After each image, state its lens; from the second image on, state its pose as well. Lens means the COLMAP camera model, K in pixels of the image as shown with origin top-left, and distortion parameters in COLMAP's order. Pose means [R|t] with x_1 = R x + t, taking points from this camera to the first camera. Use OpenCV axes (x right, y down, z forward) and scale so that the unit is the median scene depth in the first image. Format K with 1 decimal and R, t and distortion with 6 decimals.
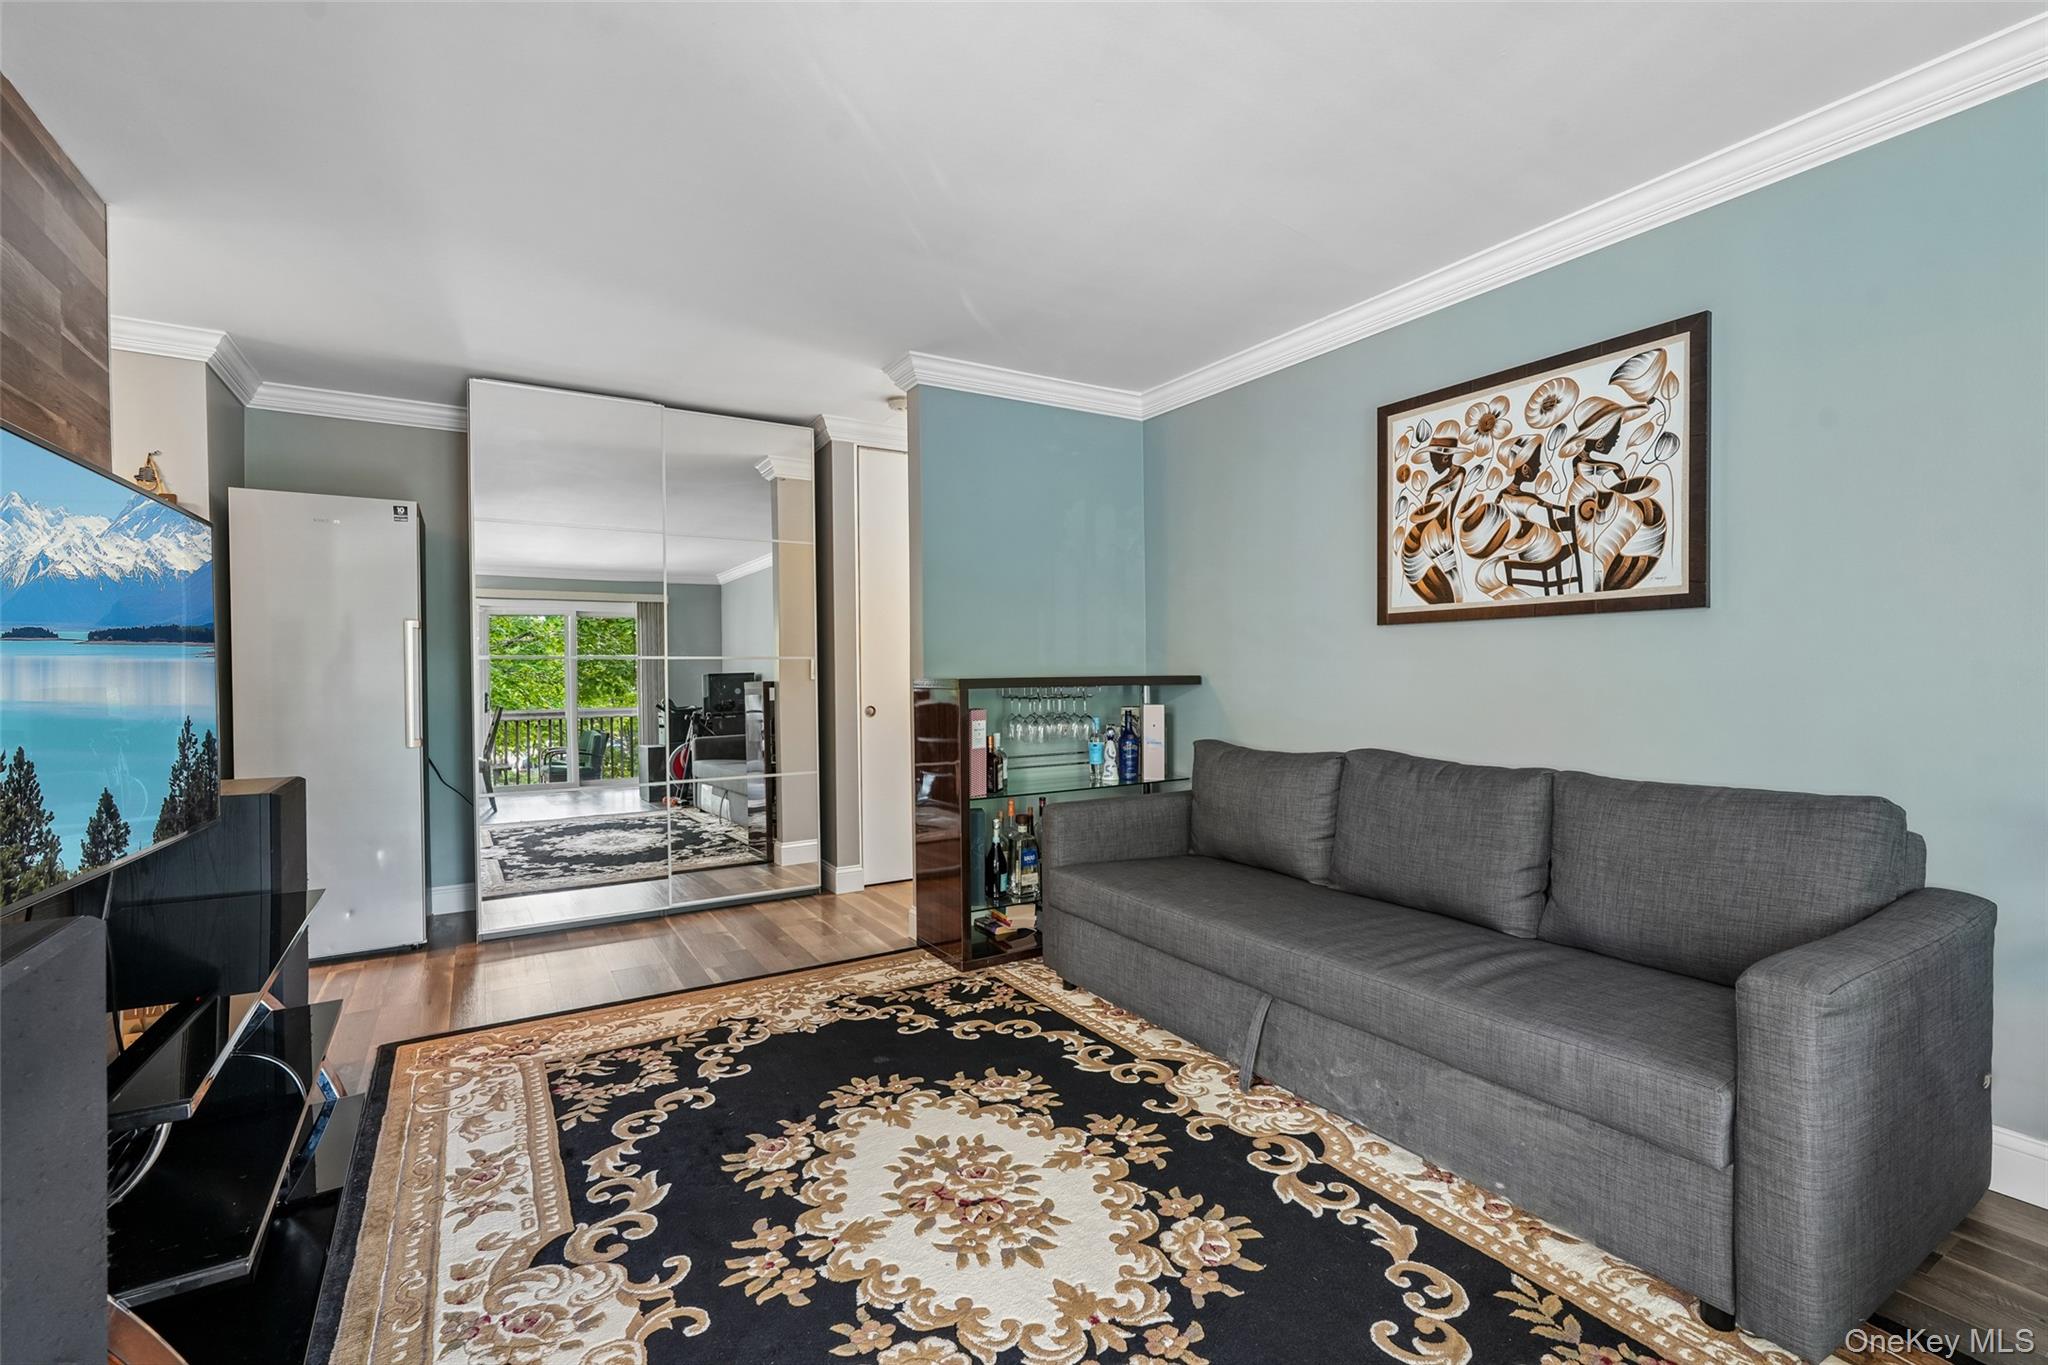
lens RADIAL K [[897.9, 0, 1024.0], [0, 897.9, 682.5], [0, 0, 1]] dist [-0.012469, 0.008275]
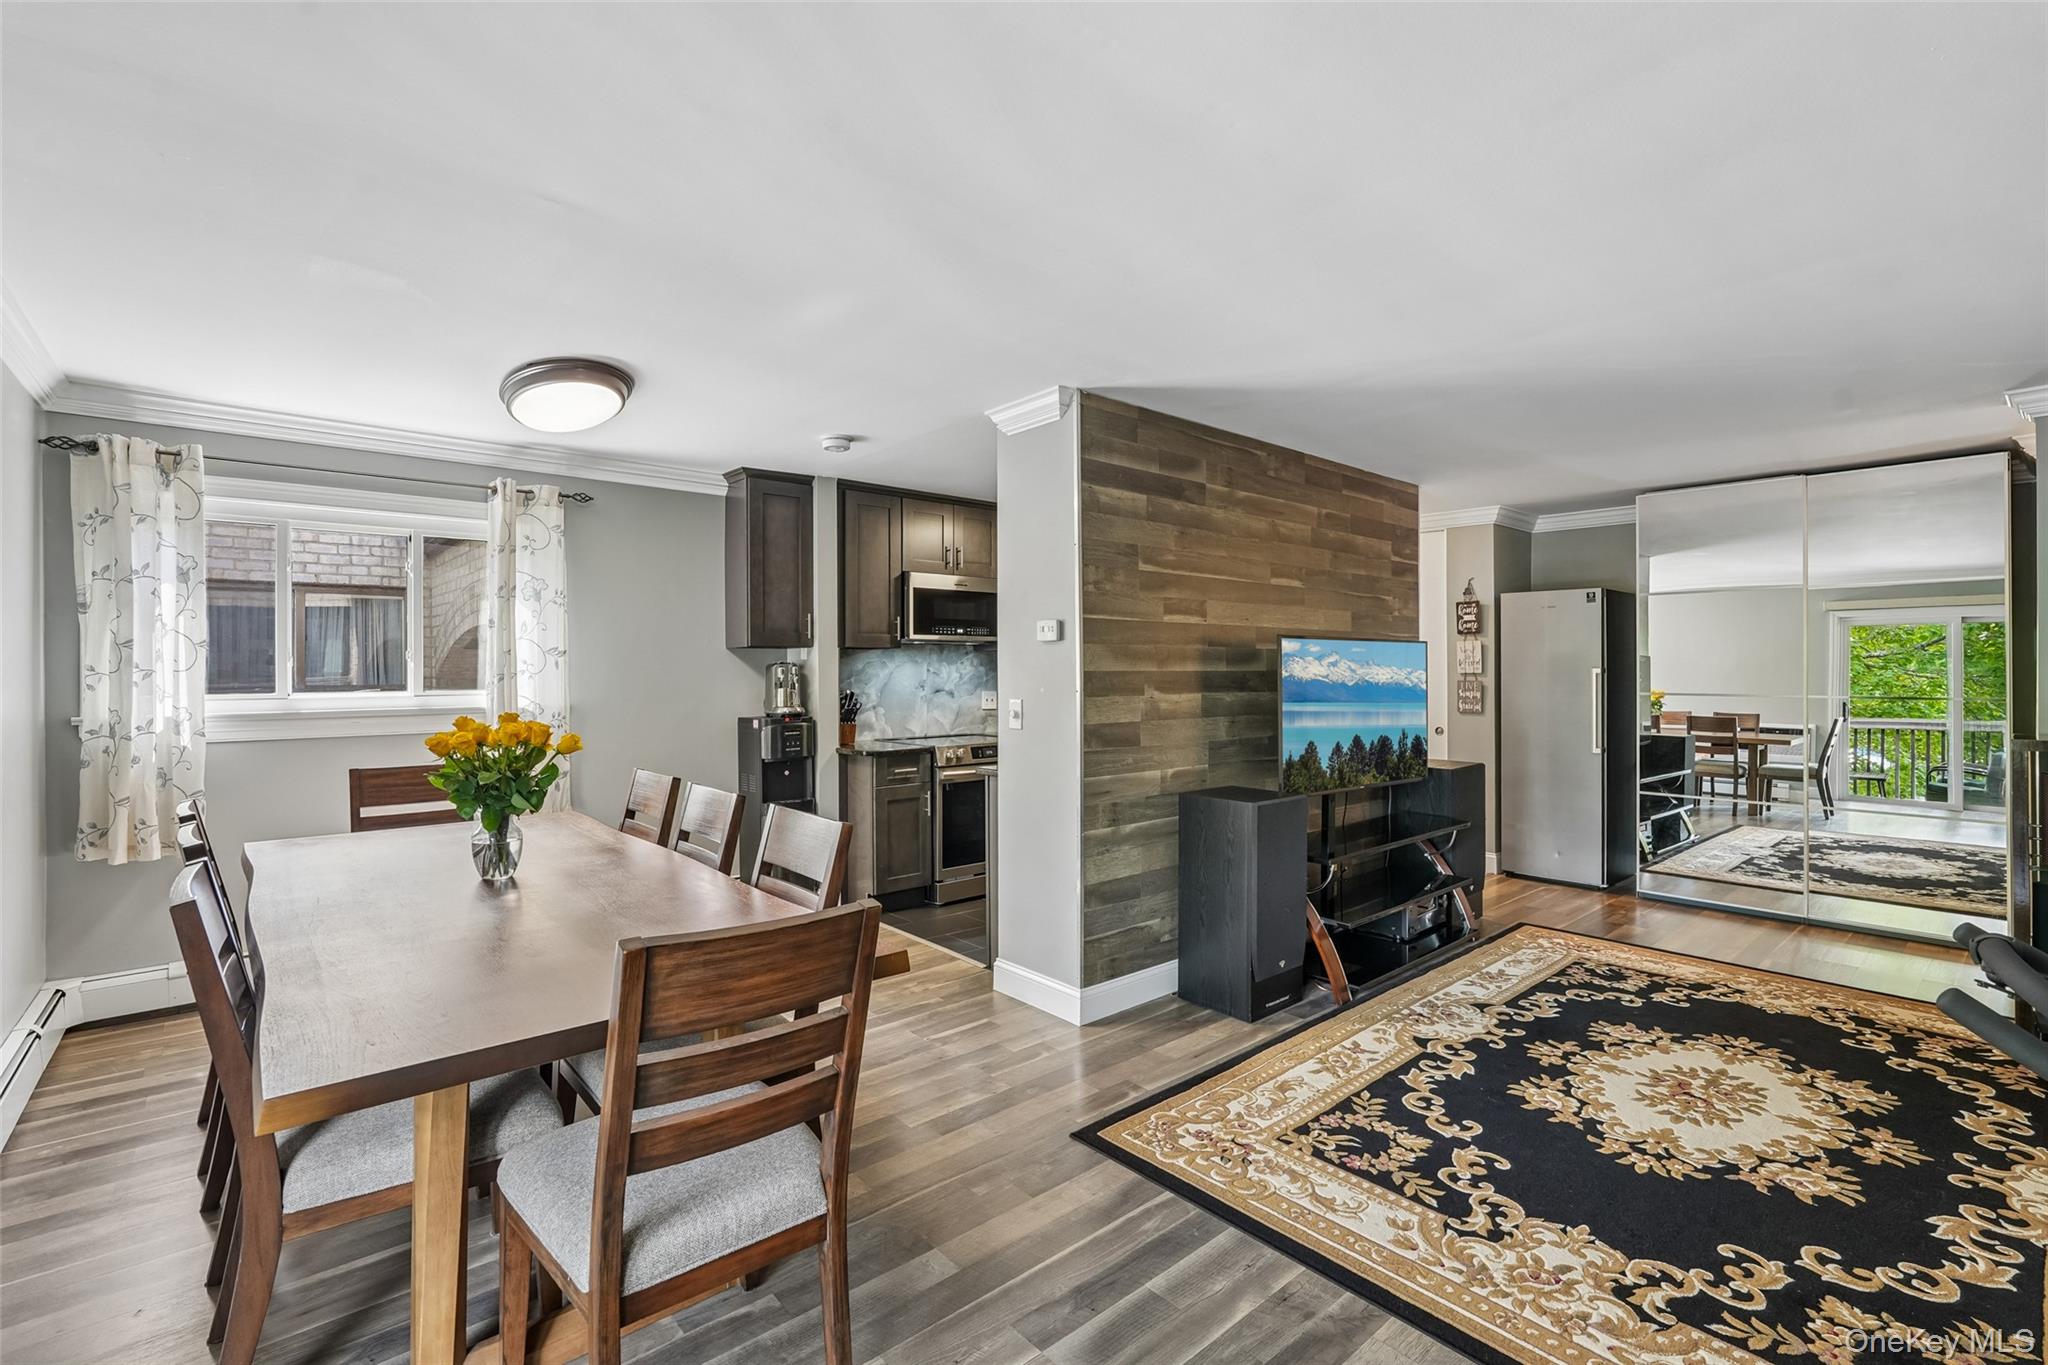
lens RADIAL K [[911.3, 0, 1036.0], [0, 911.3, 668.1], [0, 0, 1]] dist [-0.012510, 0.008114]
pose [[0.171889, 0.007946, -0.985084, 0.968183], [-0.010534, 0.999925, 0.006227, -0.103185], [0.985060, 0.009307, 0.171960, -0.273172]]
